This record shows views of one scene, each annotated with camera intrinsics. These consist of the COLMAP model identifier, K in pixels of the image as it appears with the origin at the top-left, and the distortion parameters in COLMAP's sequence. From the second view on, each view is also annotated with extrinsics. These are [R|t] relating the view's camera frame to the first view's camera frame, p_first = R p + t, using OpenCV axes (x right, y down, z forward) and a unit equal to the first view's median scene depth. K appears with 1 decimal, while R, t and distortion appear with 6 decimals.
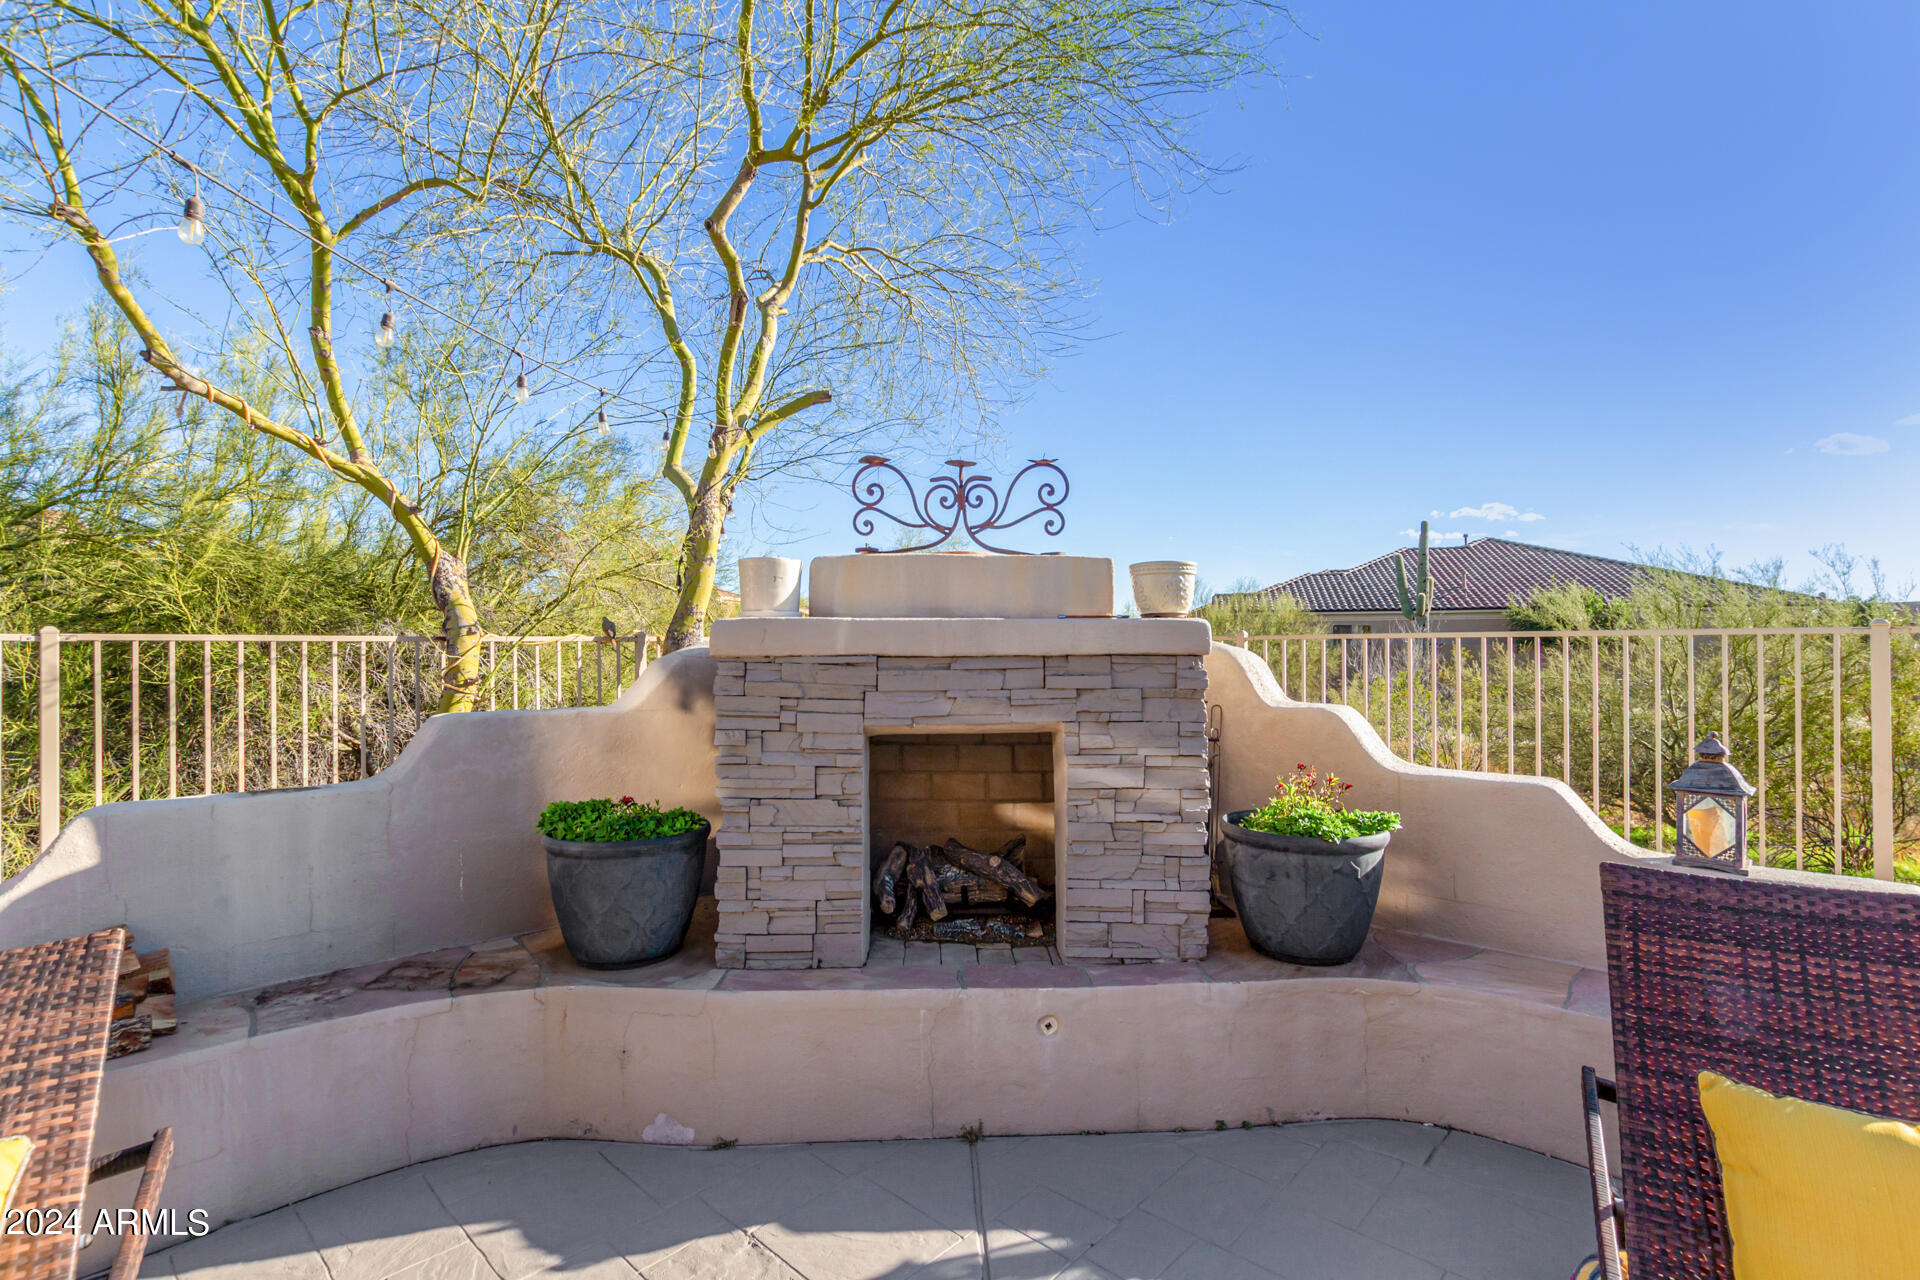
lens RADIAL K [[891.5, 0, 971.3], [0, 891.5, 641.3], [0, 0, 1]] dist [0.012545, -0.000058]
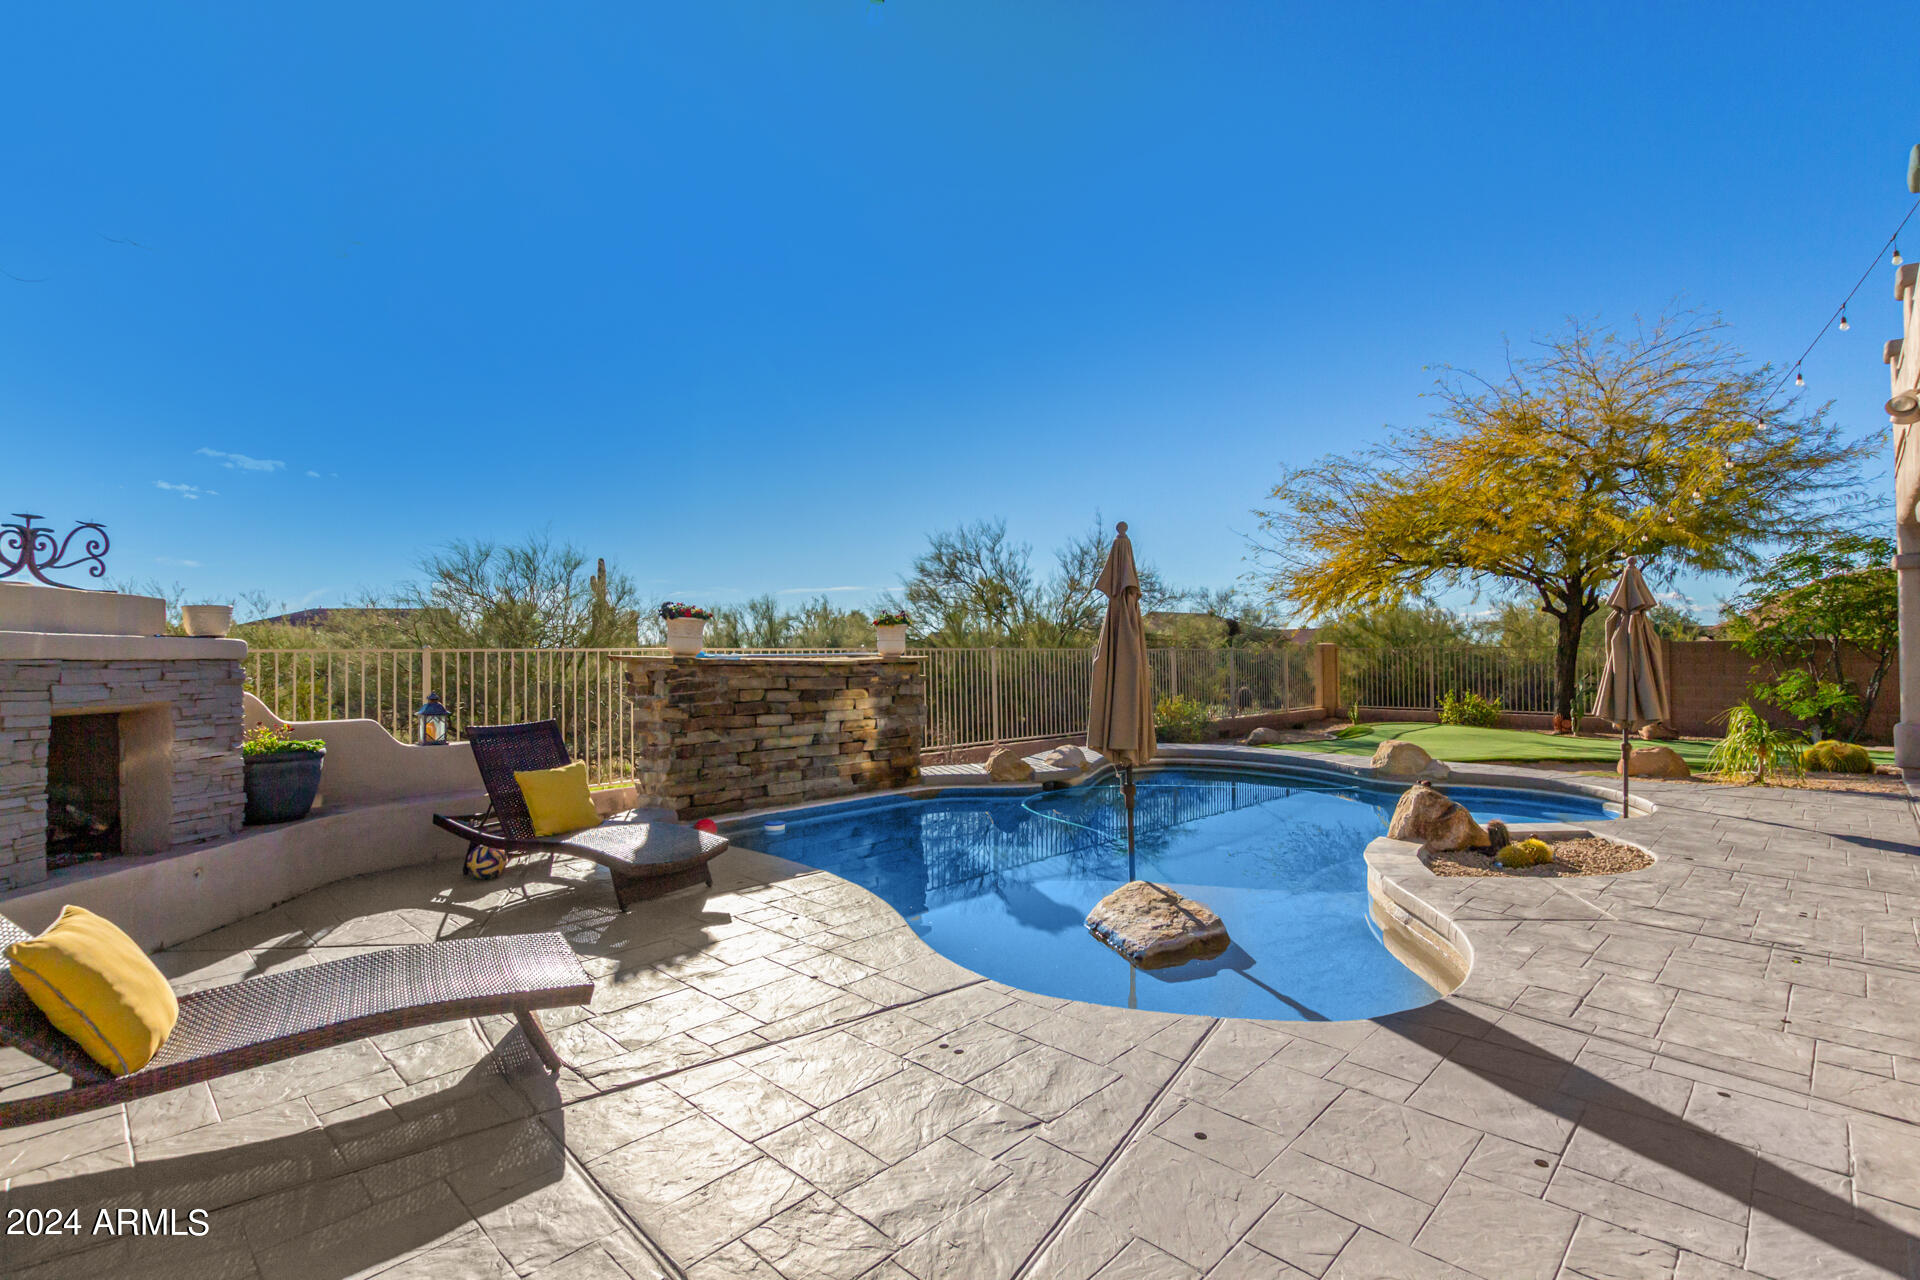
lens RADIAL K [[897.0, 0, 963.0], [0, 897.0, 652.6], [0, 0, 1]] dist [0.005279, -0.000430]
pose [[0.014170, 0.010043, 0.999849, -1.520749], [0.000242, 0.999949, -0.010048, 0.019467], [-0.999900, 0.000385, 0.014167, -0.465929]]
